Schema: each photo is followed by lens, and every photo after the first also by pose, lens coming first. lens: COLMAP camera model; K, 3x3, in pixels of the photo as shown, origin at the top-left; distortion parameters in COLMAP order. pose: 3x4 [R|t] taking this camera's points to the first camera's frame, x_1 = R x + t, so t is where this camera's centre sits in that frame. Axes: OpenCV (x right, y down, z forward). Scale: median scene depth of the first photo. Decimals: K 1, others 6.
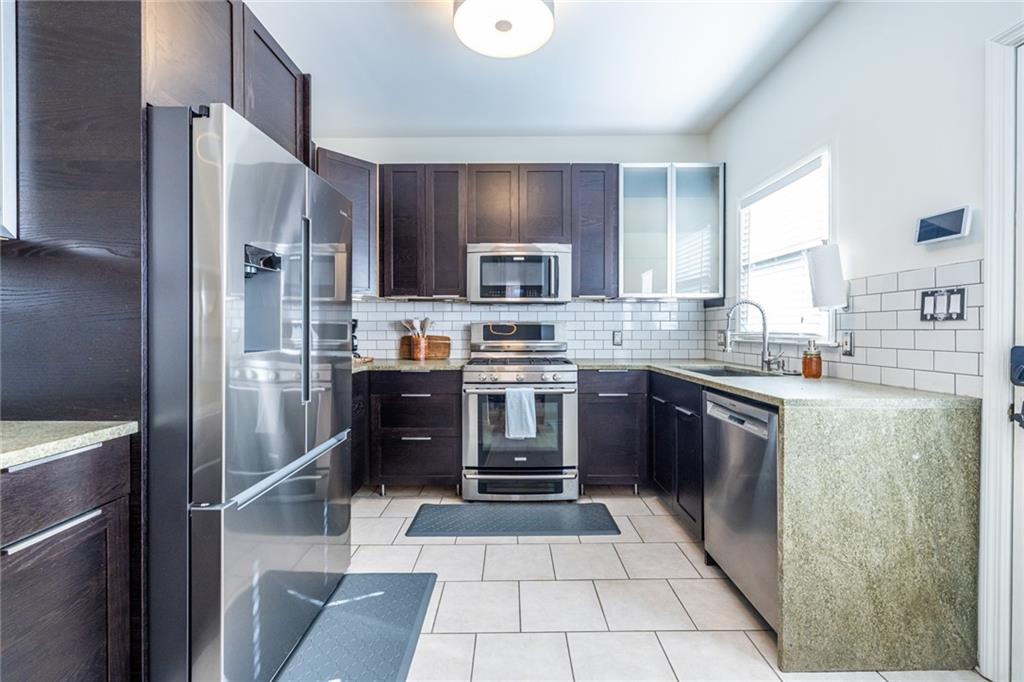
lens RADIAL K [[430.4, 0, 521.7], [0, 430.4, 336.4], [0, 0, 1]] dist [0.002766, 0.000372]
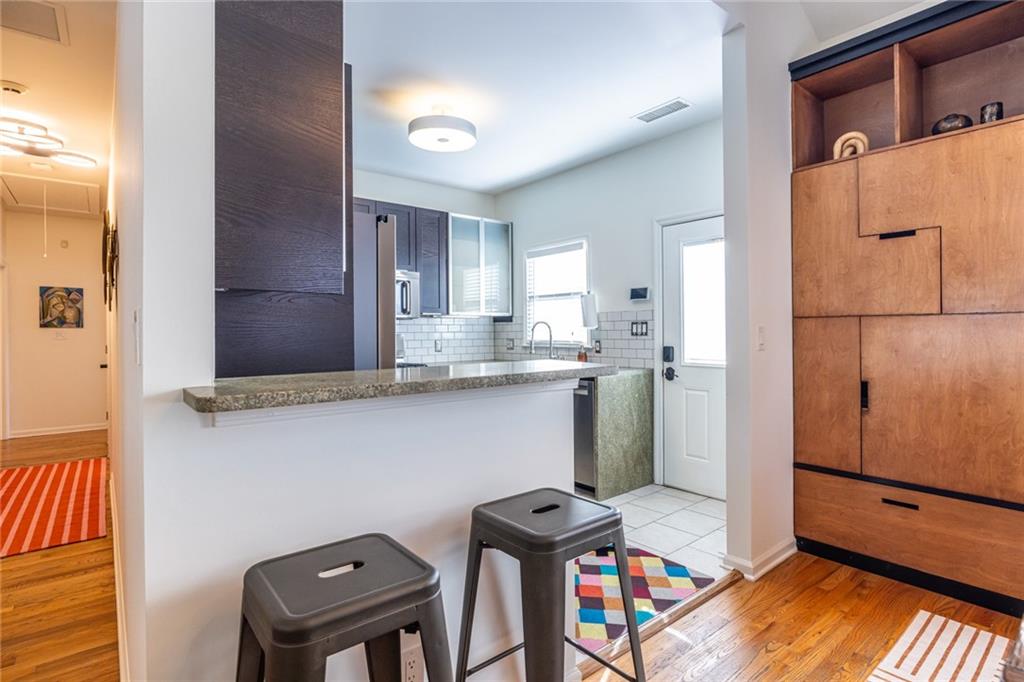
lens RADIAL K [[502.8, 0, 510.0], [0, 502.8, 339.5], [0, 0, 1]] dist [-0.002212, -0.000399]
pose [[0.787193, -0.011272, 0.616604, -0.601446], [0.014445, 0.999896, -0.000162, -0.012908], [-0.616538, 0.009035, 0.787273, -0.329766]]
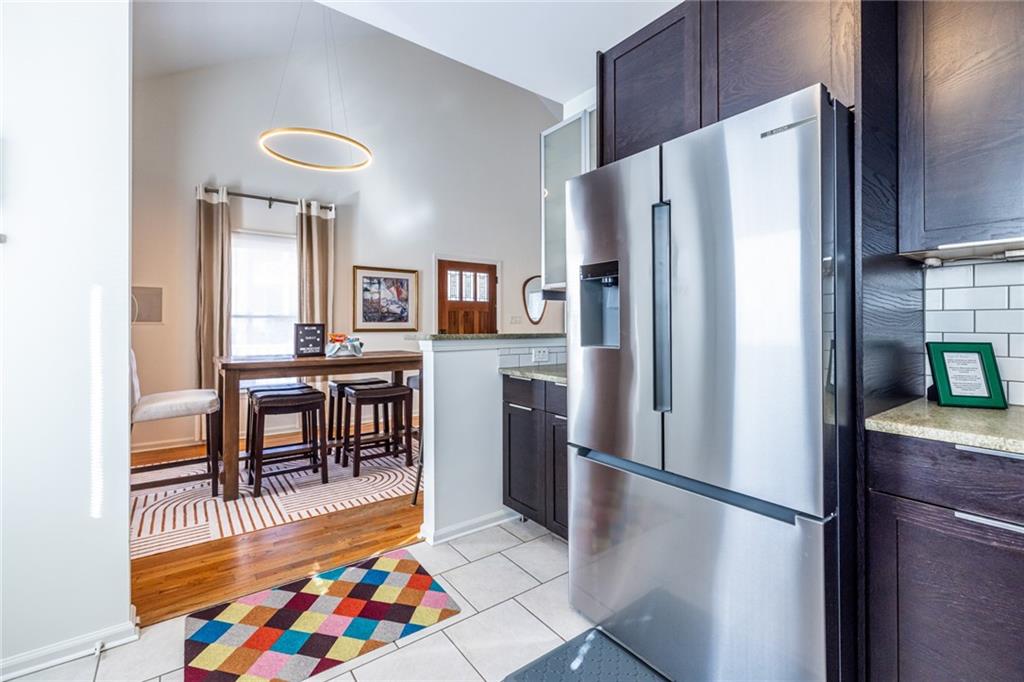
lens RADIAL K [[435.5, 0, 517.5], [0, 435.5, 326.0], [0, 0, 1]] dist [0.001995, 0.000255]
pose [[-0.803837, -0.000123, -0.594850, 0.147706], [-0.010467, 0.999848, 0.013937, -0.016865], [0.594758, 0.017430, -0.803716, 0.825340]]
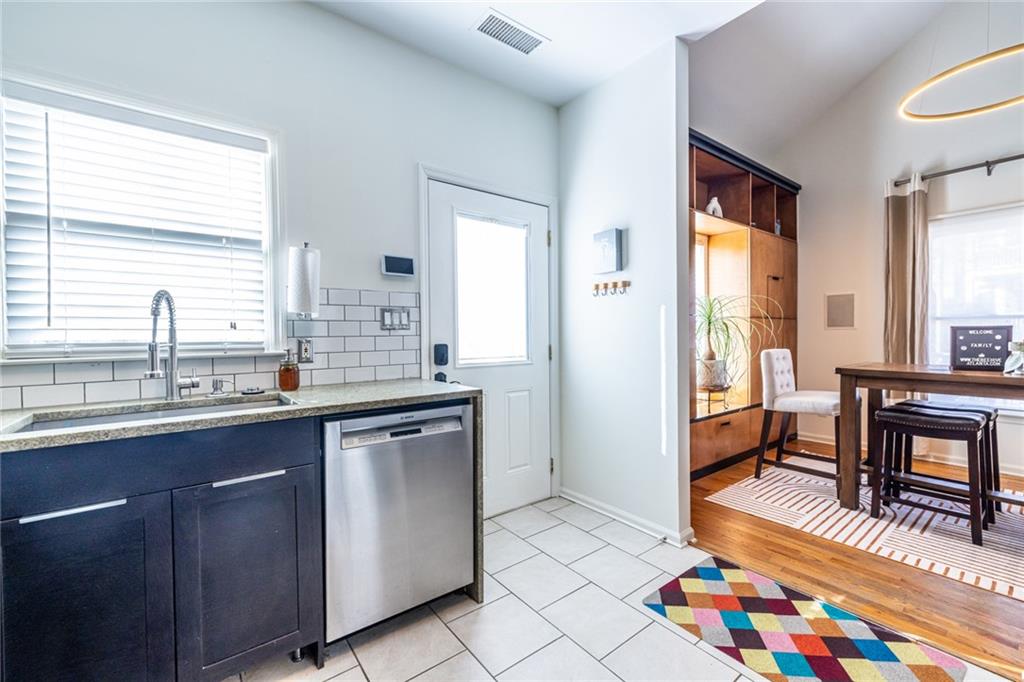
lens RADIAL K [[439.5, 0, 512.6], [0, 439.5, 339.6], [0, 0, 1]] dist [0.001468, -0.000014]
pose [[-0.600921, -0.005728, 0.799288, -0.236339], [0.021955, 0.999479, 0.023669, -0.015073], [-0.799007, 0.031772, -0.600482, 0.818572]]
